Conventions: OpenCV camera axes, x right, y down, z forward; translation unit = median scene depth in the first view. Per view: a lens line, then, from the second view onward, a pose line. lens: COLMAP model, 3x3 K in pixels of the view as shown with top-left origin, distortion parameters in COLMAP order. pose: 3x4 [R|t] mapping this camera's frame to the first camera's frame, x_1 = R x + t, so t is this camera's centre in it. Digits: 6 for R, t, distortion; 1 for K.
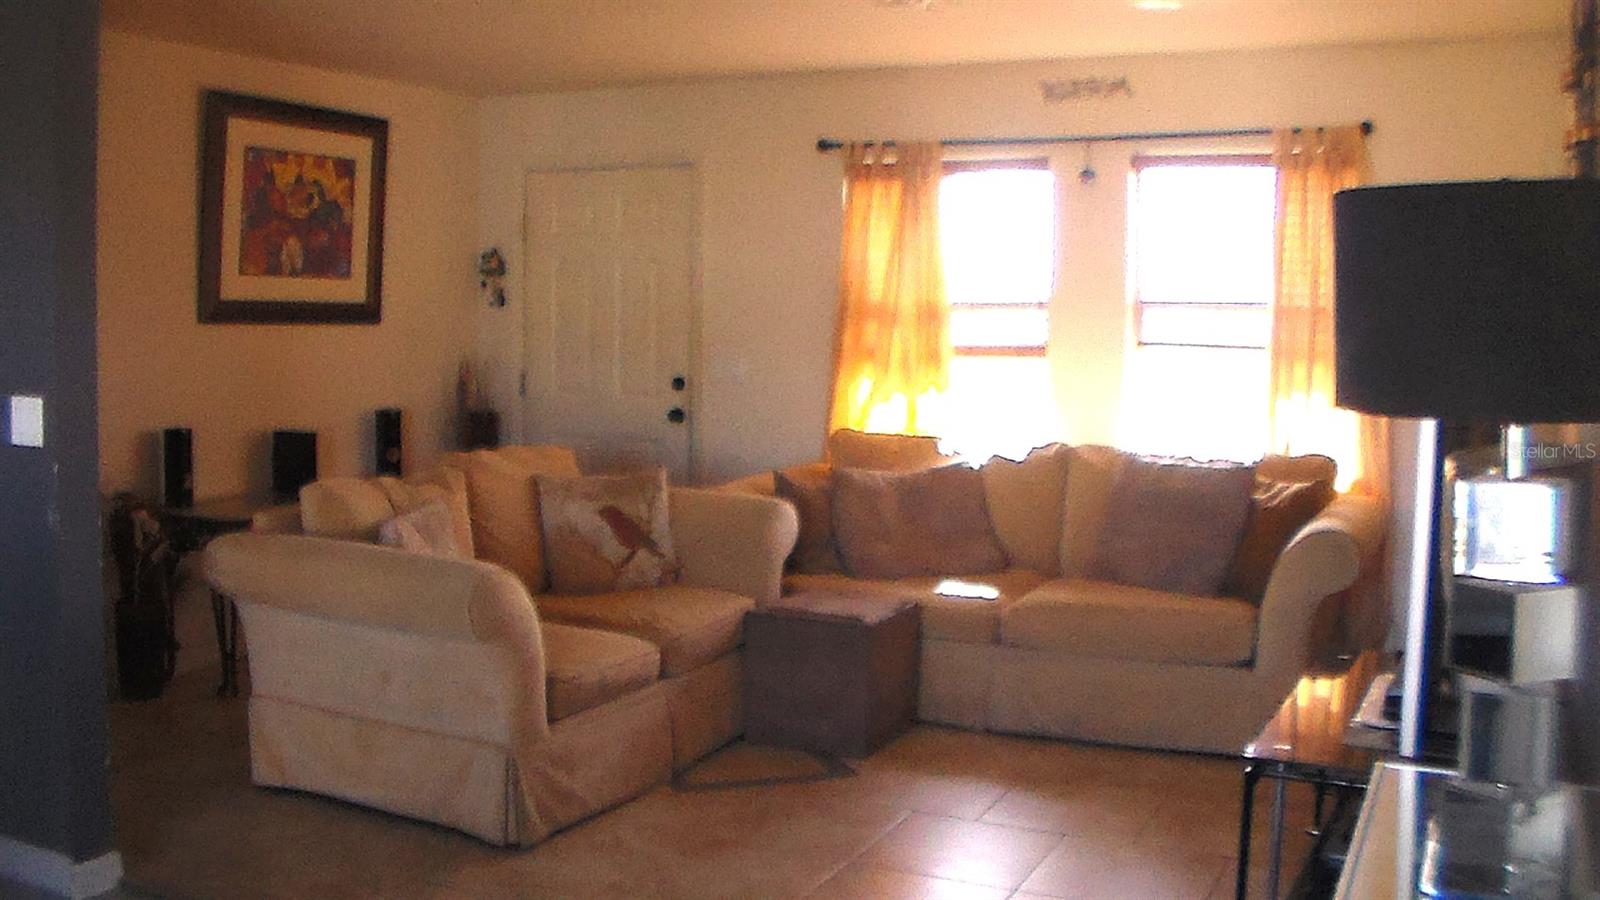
lens RADIAL K [[1513.3, 0, 792.2], [0, 1513.3, 386.2], [0, 0, 1]] dist [-0.257610, 0.223555]
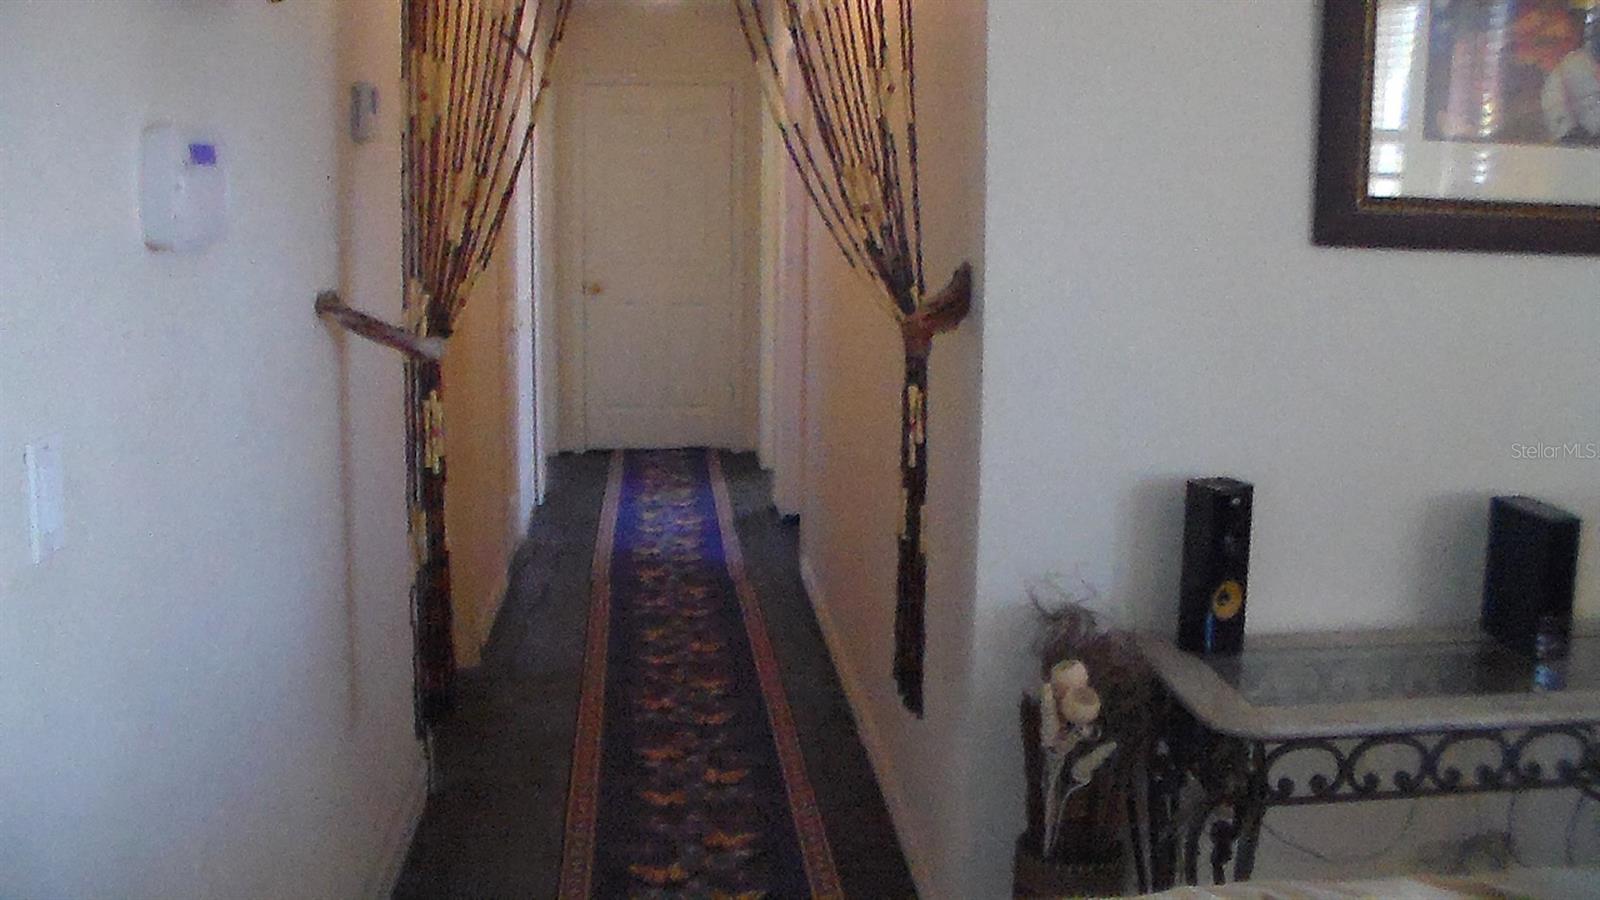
lens RADIAL K [[1513.3, 0, 792.2], [0, 1513.3, 386.2], [0, 0, 1]] dist [-0.257610, 0.223555]
pose [[0.520660, 0.132957, -0.843348, -0.107626], [-0.049088, 0.990827, 0.125902, -0.049707], [0.852352, -0.024154, 0.522411, 0.633102]]
